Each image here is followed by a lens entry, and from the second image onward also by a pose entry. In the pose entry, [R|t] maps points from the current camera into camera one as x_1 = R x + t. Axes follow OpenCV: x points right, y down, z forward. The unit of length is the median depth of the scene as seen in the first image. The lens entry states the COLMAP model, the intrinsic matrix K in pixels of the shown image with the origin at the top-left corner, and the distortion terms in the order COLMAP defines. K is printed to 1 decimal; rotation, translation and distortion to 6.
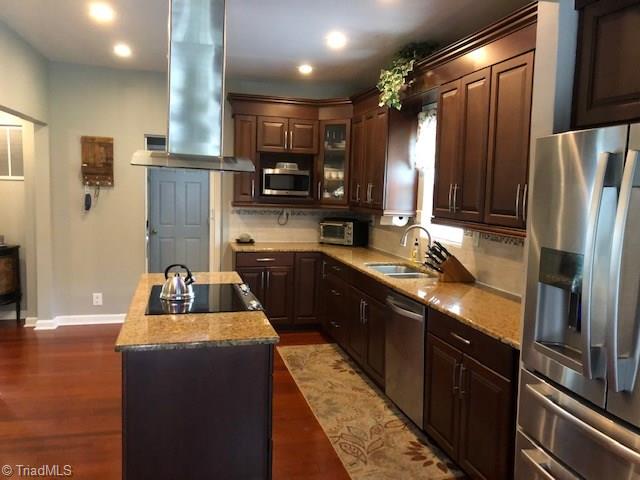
lens RADIAL K [[526.6, 0, 314.2], [0, 526.6, 237.5], [0, 0, 1]] dist [0.009416, -0.000193]
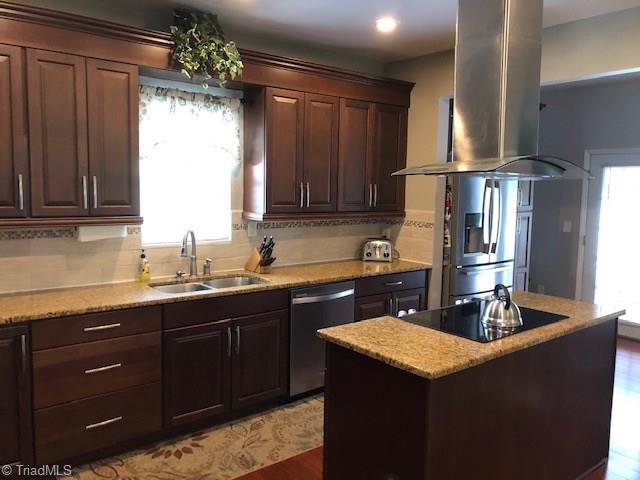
lens RADIAL K [[527.5, 0, 320.2], [0, 527.5, 232.3], [0, 0, 1]] dist [0.009887, 0.001177]
pose [[-0.418103, -0.116903, 0.900846, -0.751722], [0.054874, 0.986623, 0.153503, -0.156600], [-0.906741, 0.113613, -0.406095, 1.333957]]
